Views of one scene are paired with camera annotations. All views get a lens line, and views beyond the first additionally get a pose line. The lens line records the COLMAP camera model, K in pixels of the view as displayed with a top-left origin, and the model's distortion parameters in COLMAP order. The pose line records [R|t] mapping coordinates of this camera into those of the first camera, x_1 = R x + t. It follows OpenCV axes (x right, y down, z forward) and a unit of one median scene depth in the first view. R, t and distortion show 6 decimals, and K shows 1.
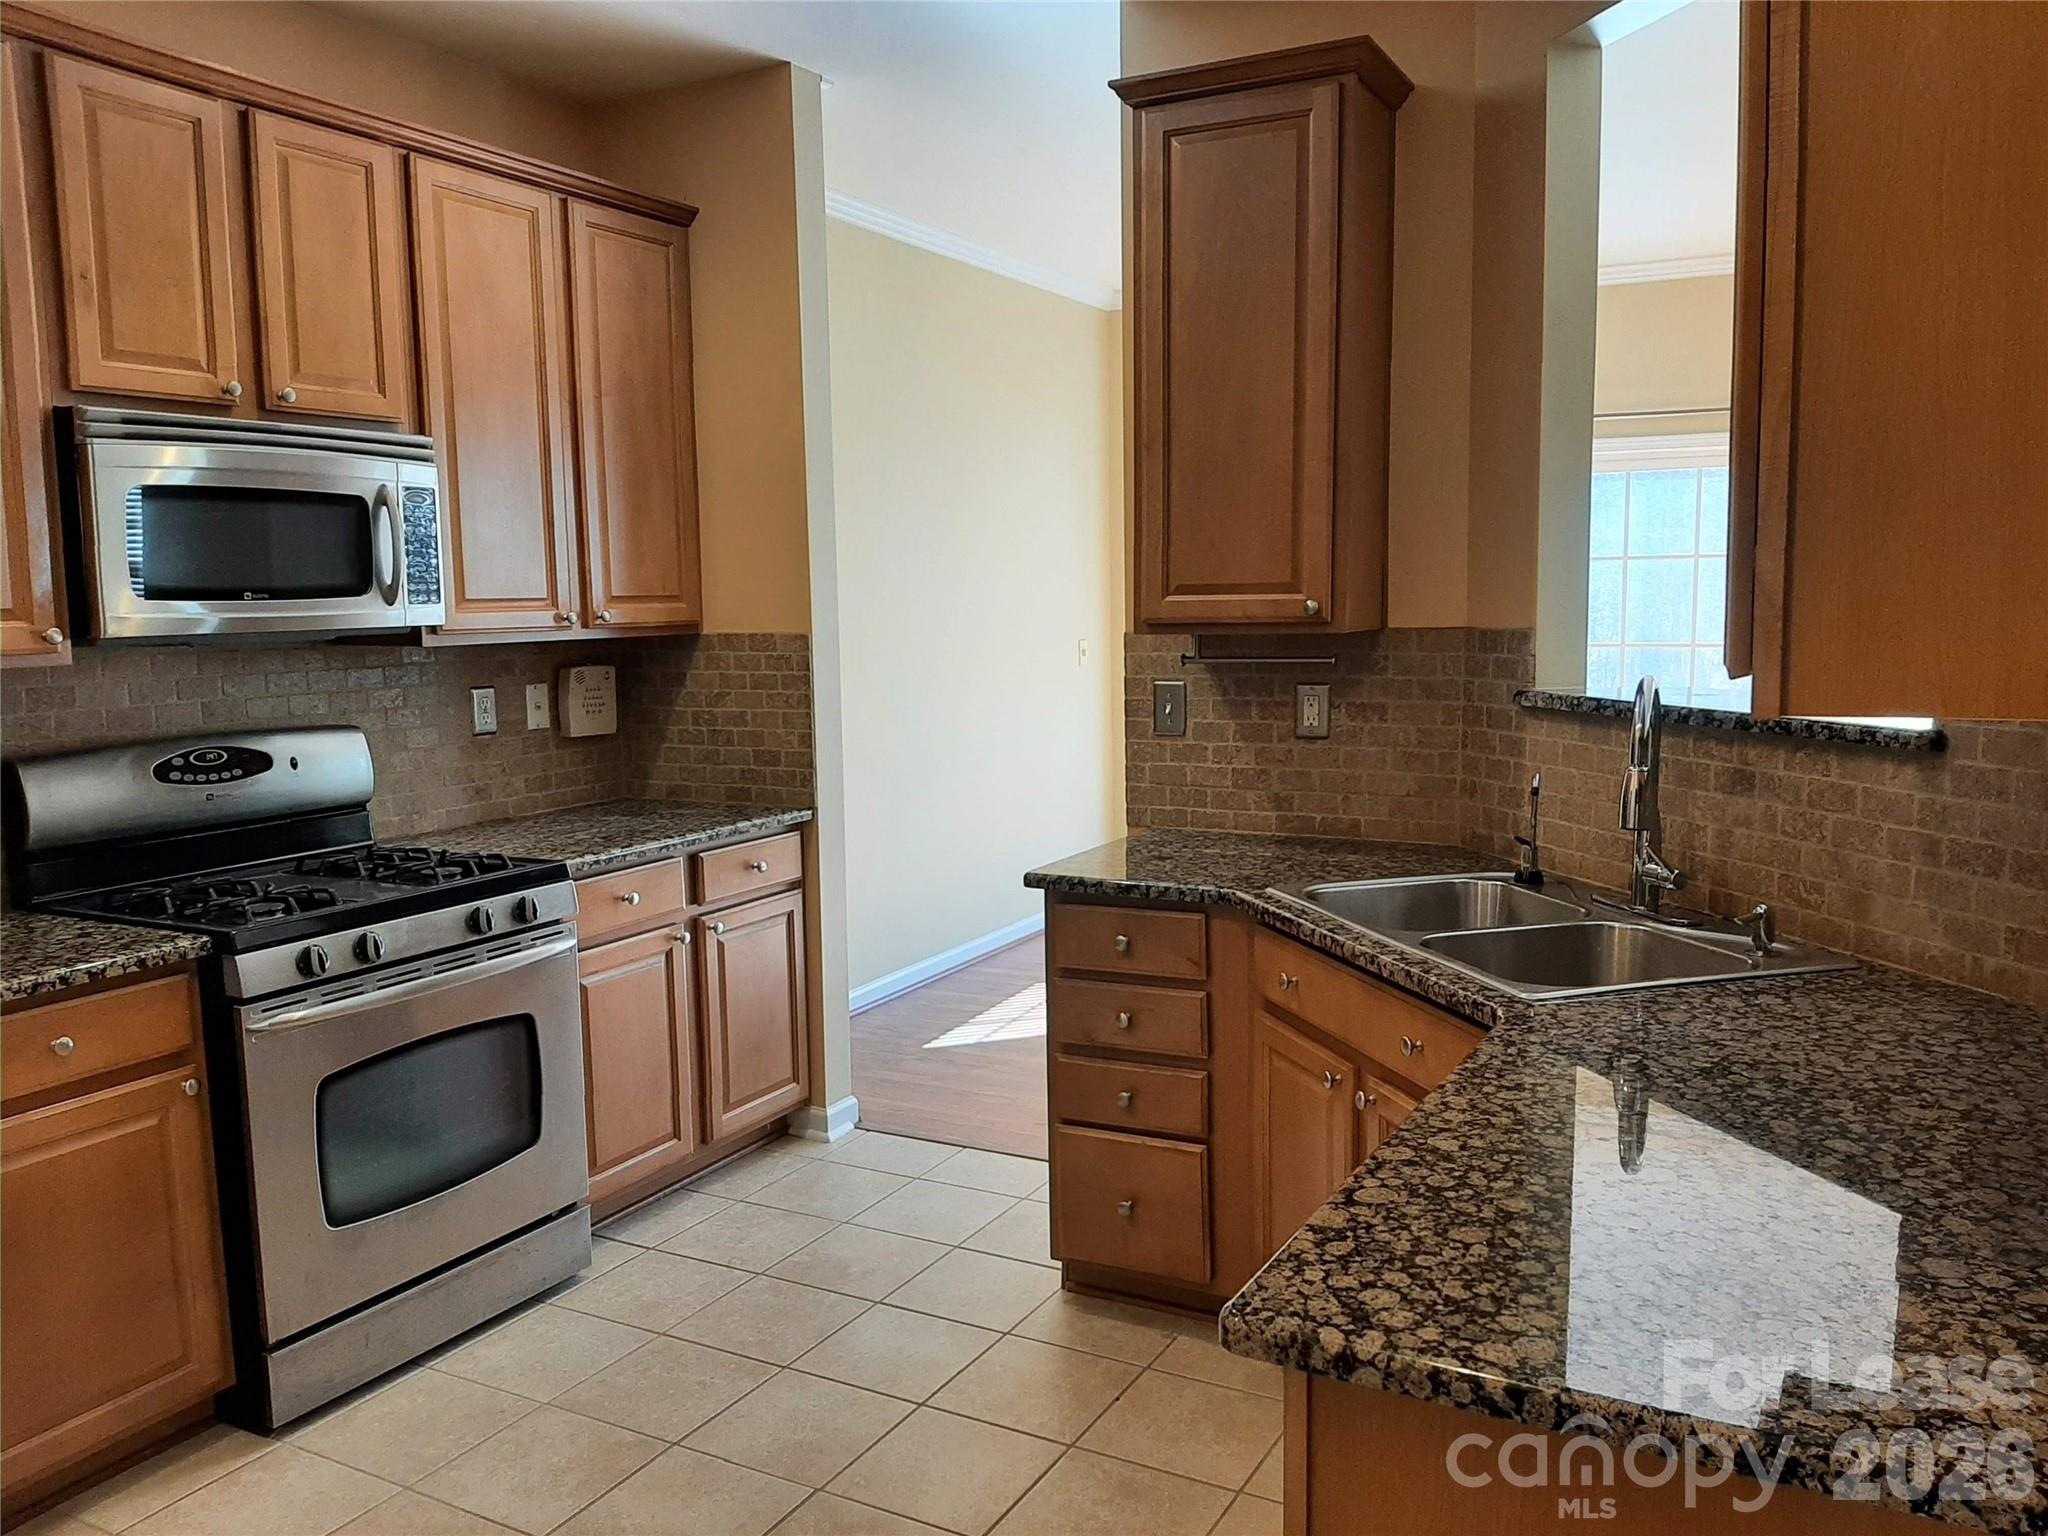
lens RADIAL K [[1549.3, 0, 1024.0], [0, 1549.3, 768.0], [0, 0, 1]] dist [0.067941, -0.126884]
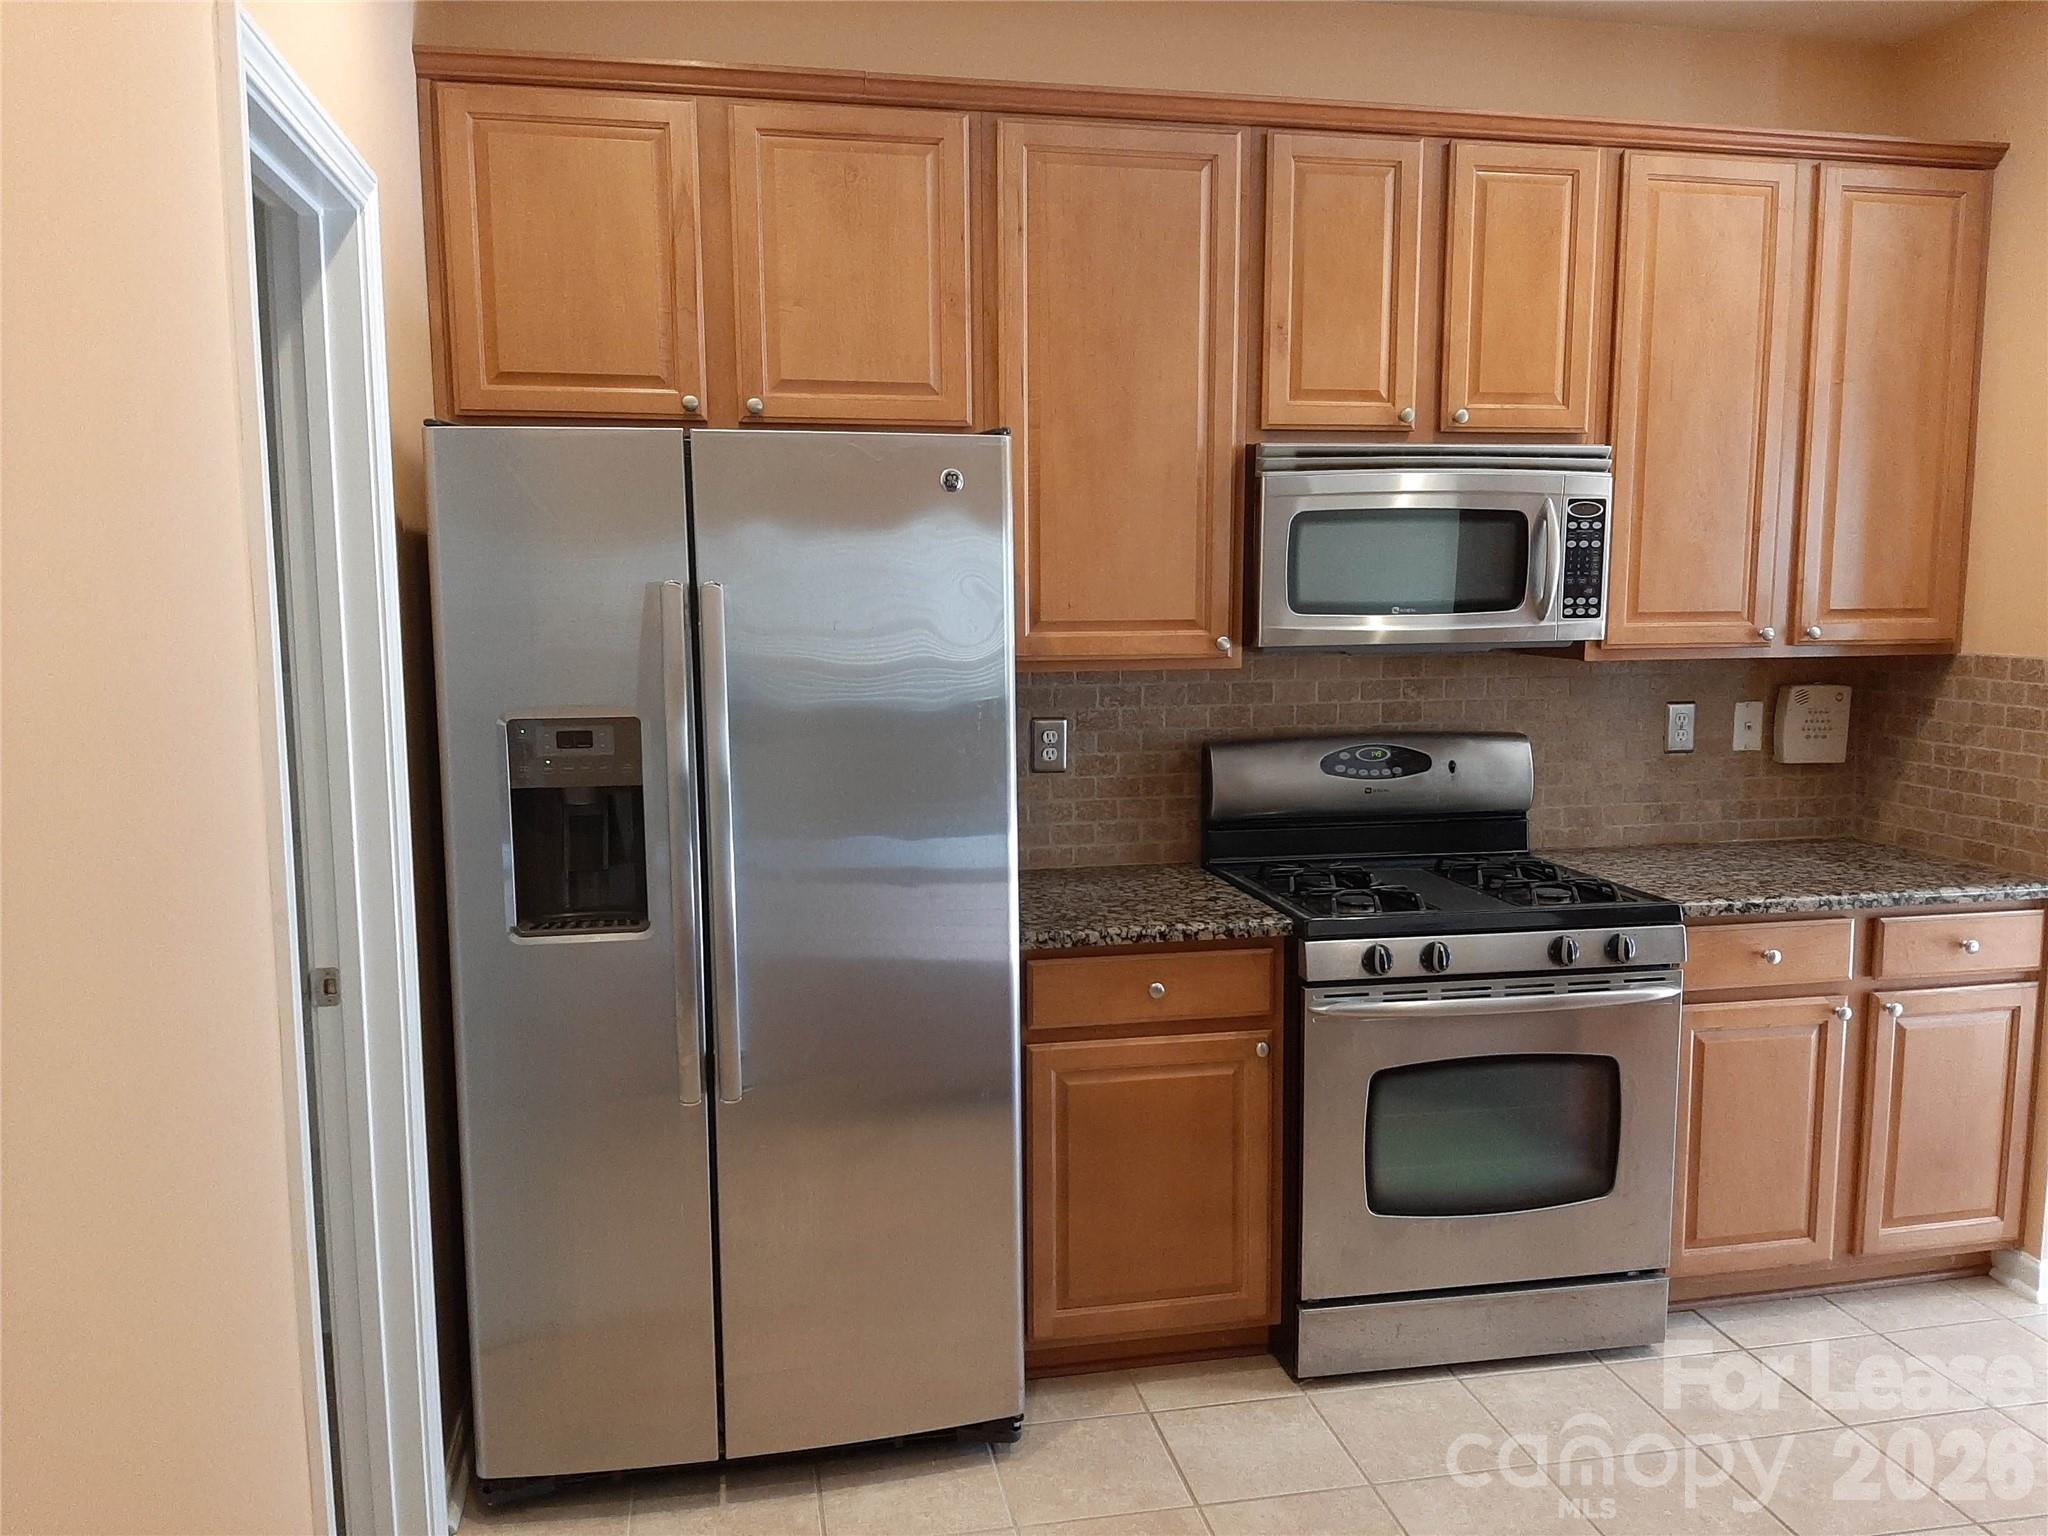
lens RADIAL K [[1549.3, 0, 1024.0], [0, 1549.3, 768.0], [0, 0, 1]] dist [0.067941, -0.126884]
pose [[0.645267, 0.101172, -0.757228, 0.140716], [-0.092570, 0.994243, 0.053957, -0.032098], [0.758328, 0.035280, 0.650918, 0.102416]]
